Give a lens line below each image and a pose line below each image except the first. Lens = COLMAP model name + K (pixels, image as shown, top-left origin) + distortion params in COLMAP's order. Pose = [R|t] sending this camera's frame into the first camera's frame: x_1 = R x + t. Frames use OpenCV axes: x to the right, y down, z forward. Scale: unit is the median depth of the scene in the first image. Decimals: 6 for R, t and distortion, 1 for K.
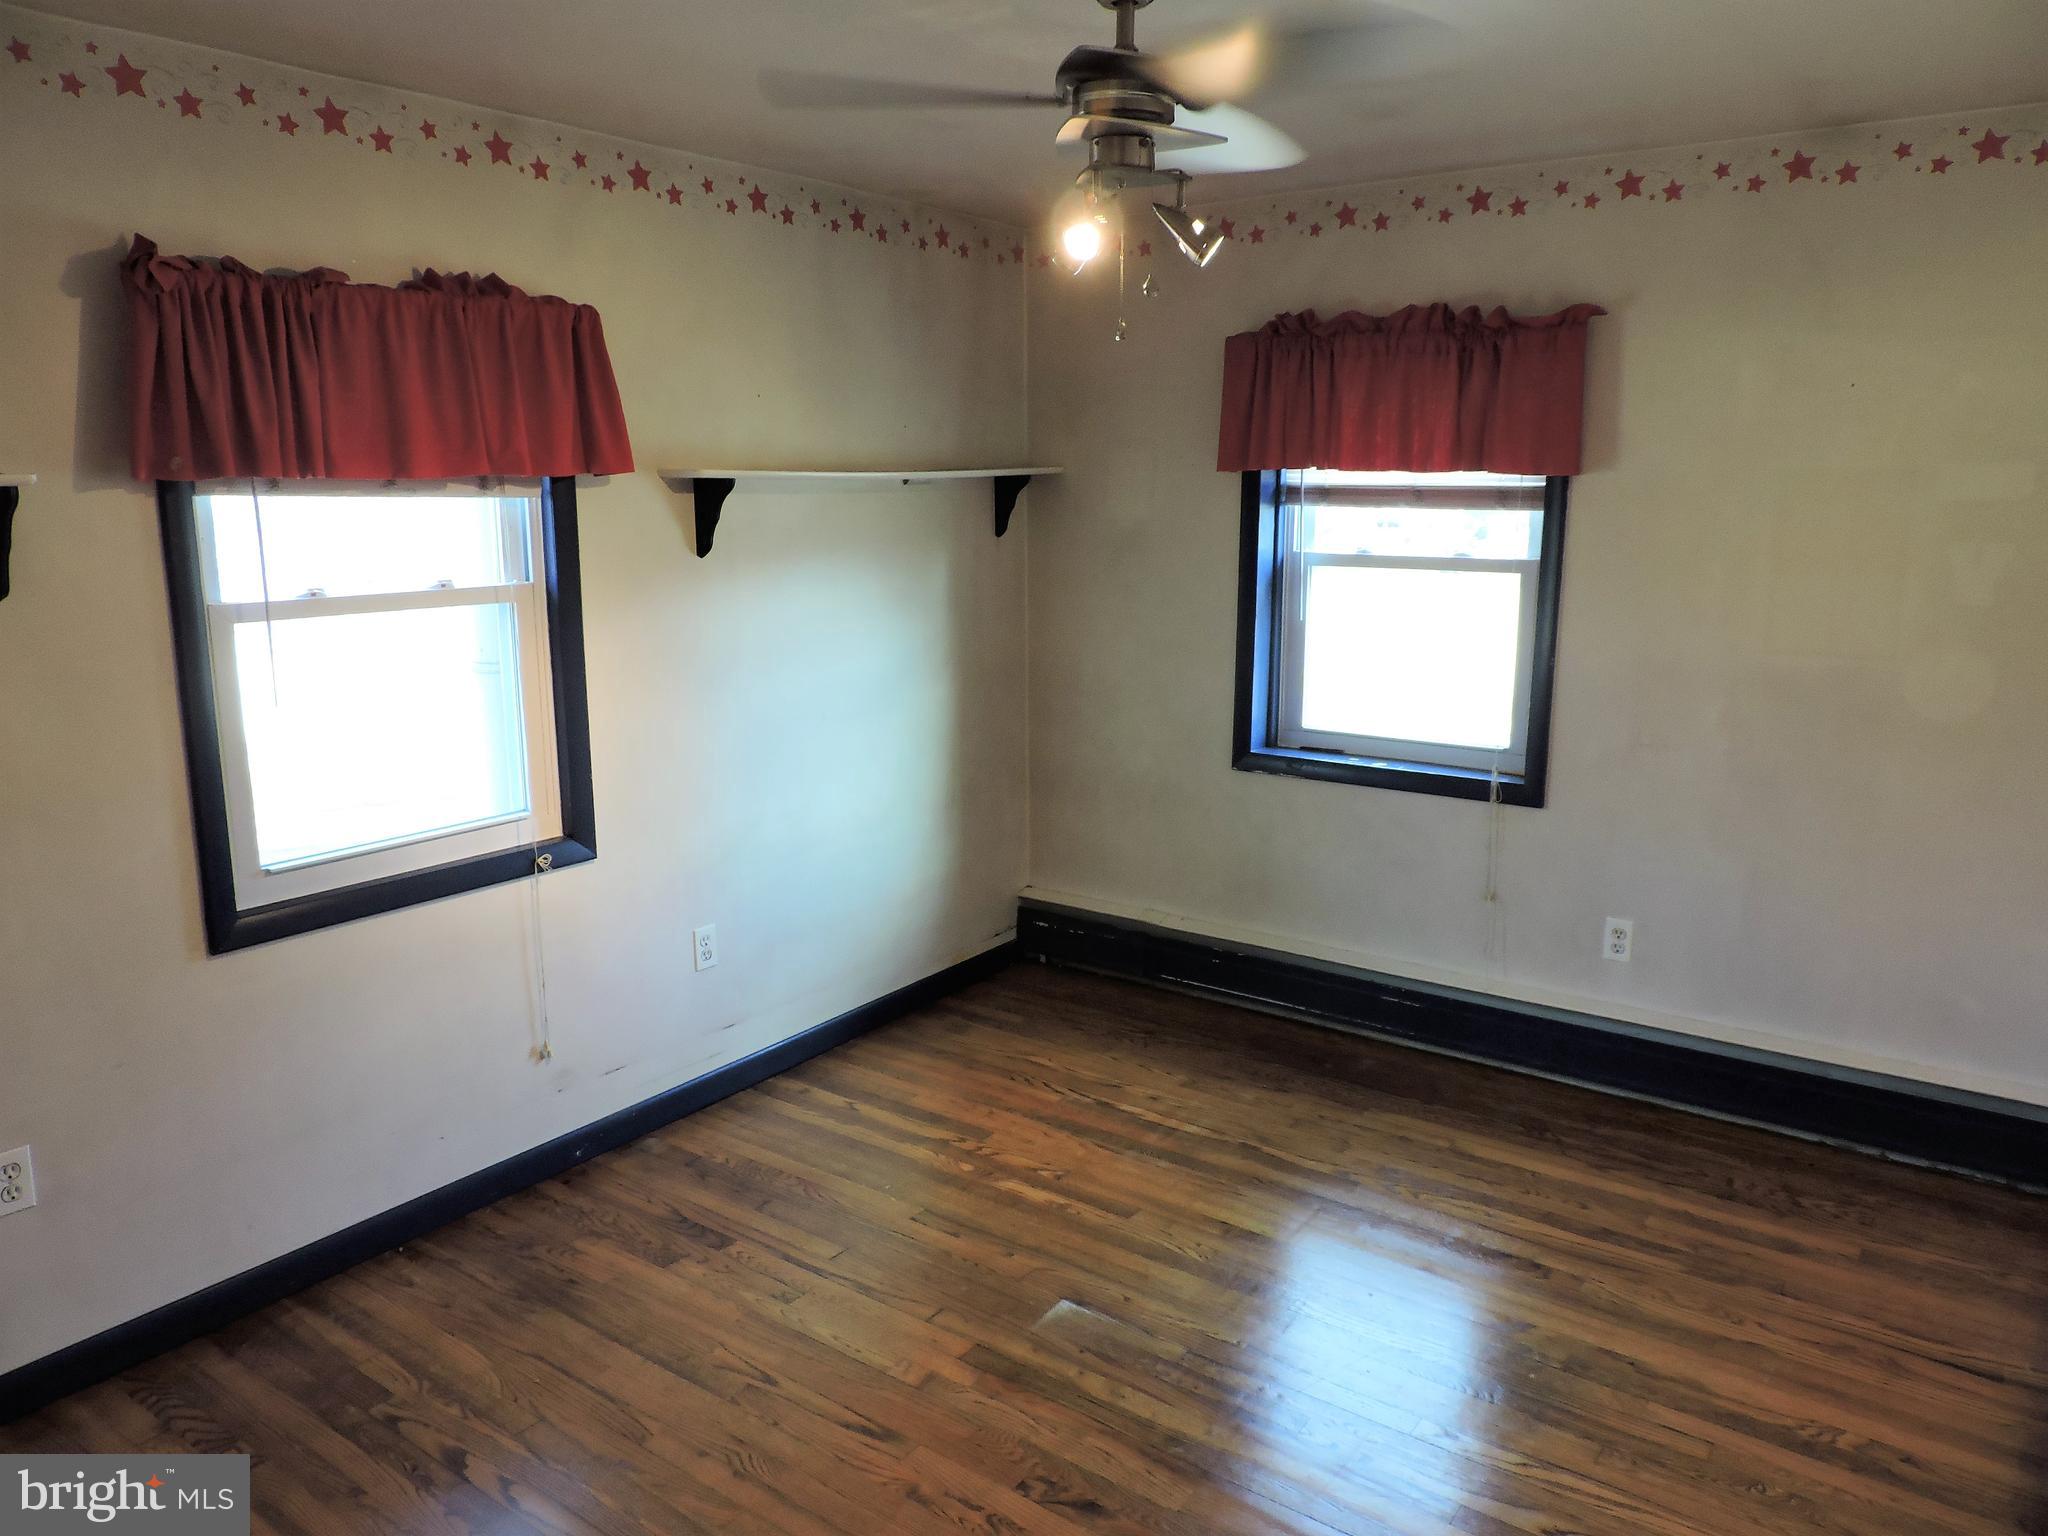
lens RADIAL K [[1458.3, 0, 1018.3], [0, 1458.3, 777.7], [0, 0, 1]] dist [-0.021104, 0.005053]
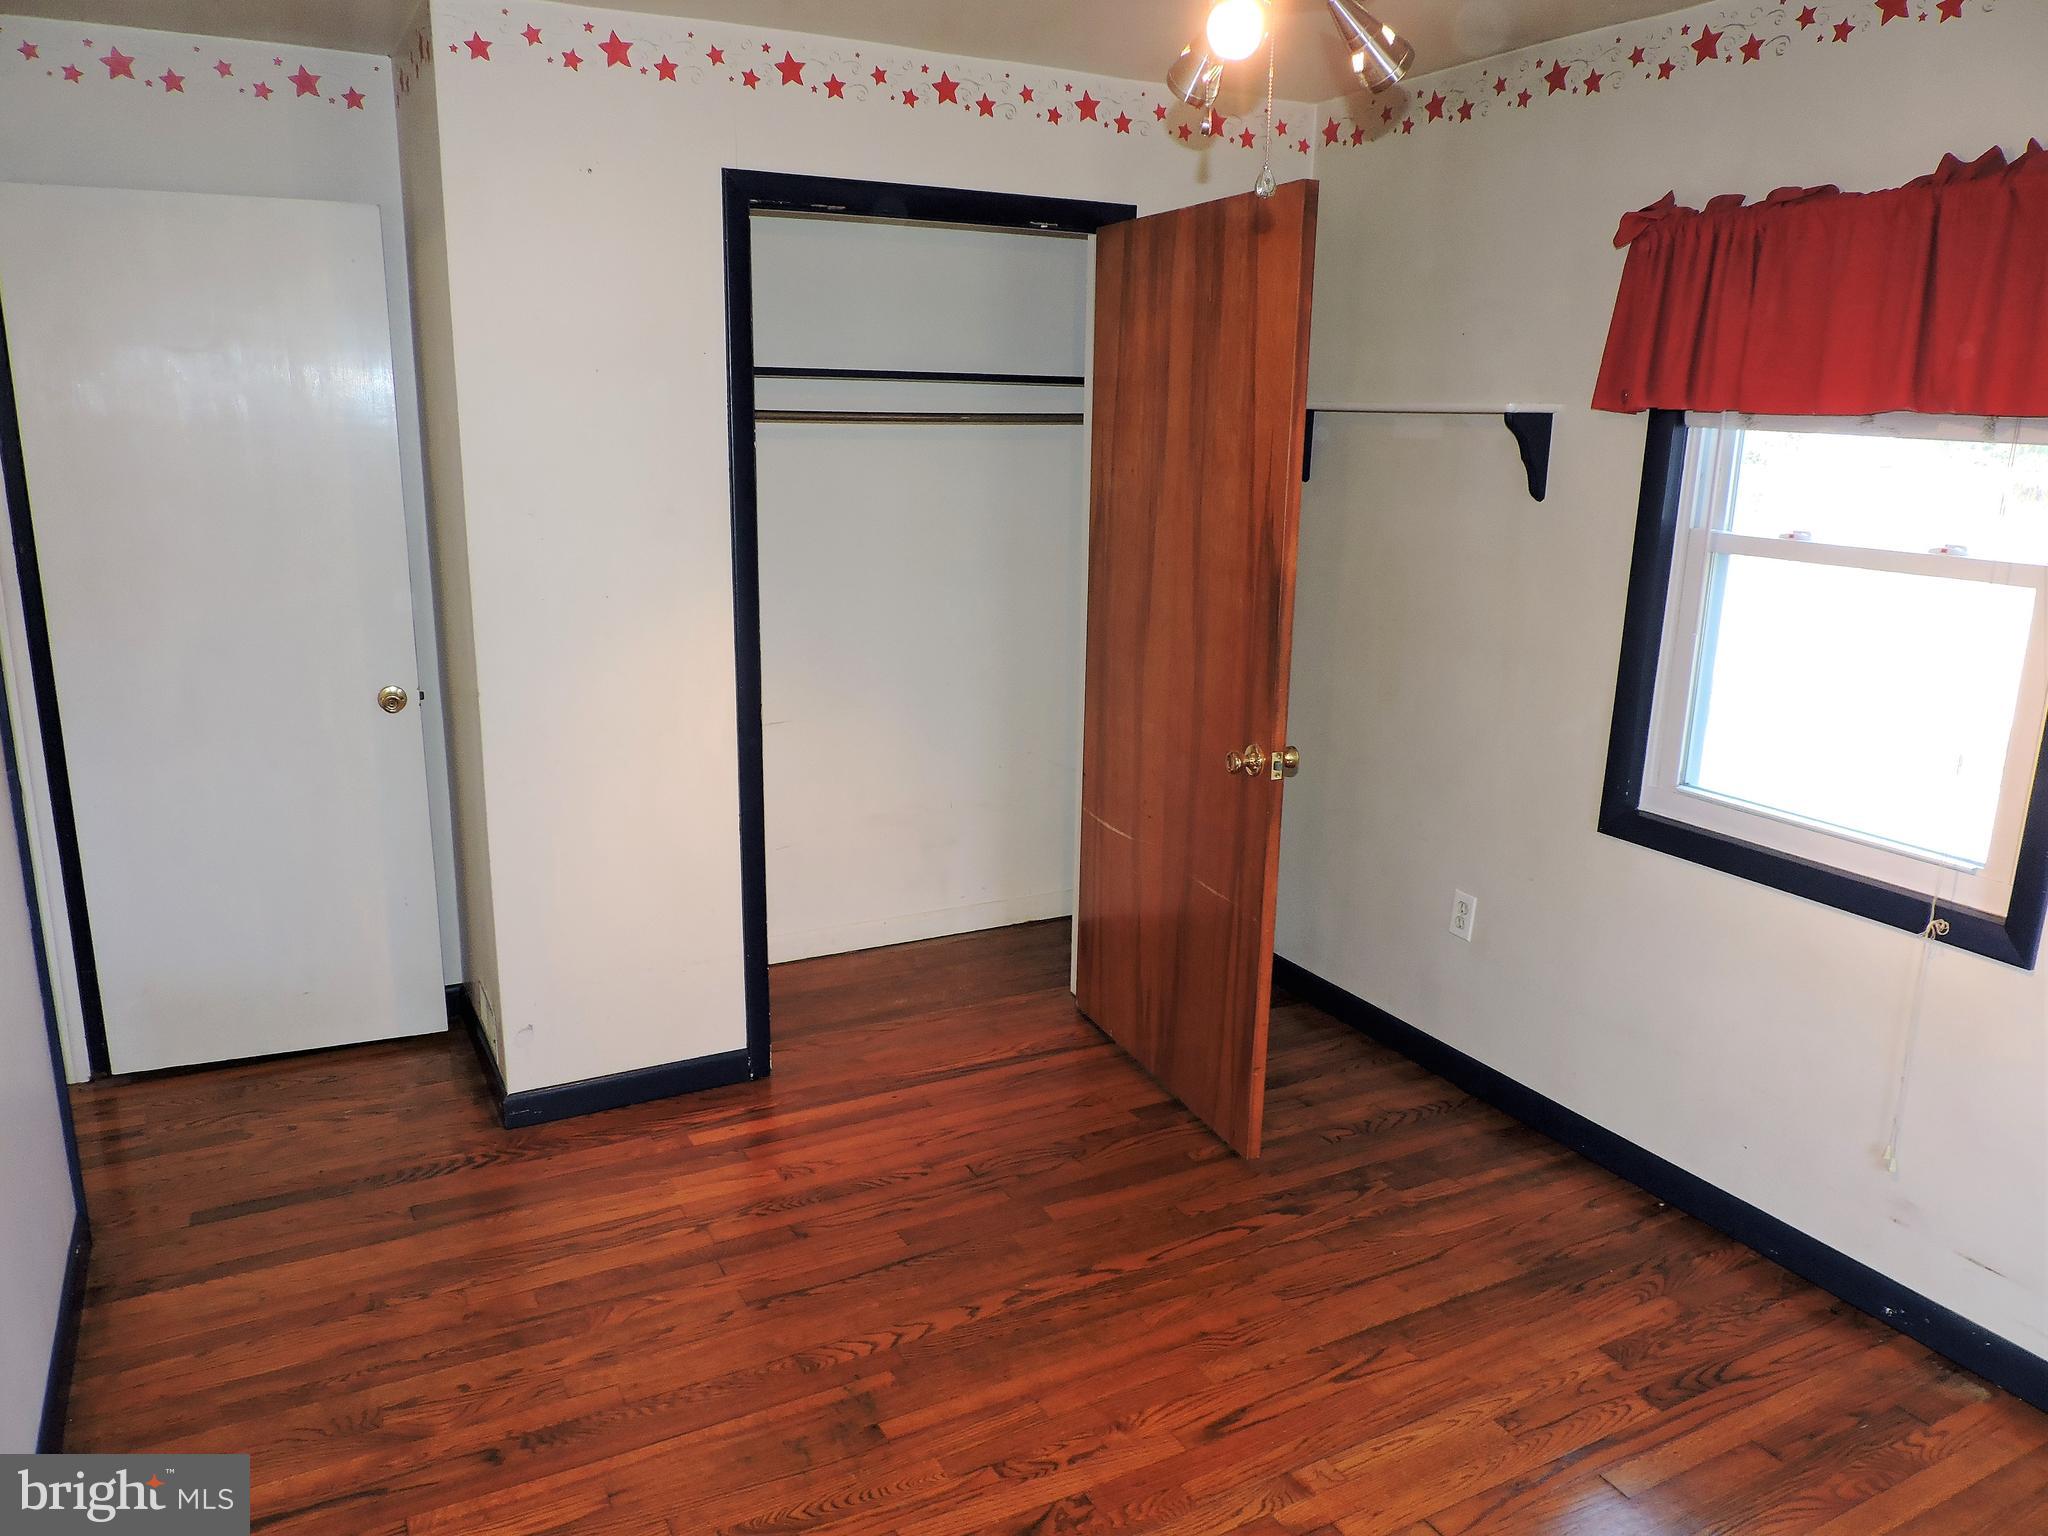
lens RADIAL K [[1458.3, 0, 1015.0], [0, 1458.3, 761.3], [0, 0, 1]] dist [-0.021104, 0.005053]
pose [[-0.430023, 0.214643, -0.876931, 0.626754], [-0.198619, 0.925038, 0.323815, -0.205016], [0.880699, 0.313423, -0.355155, 0.977116]]
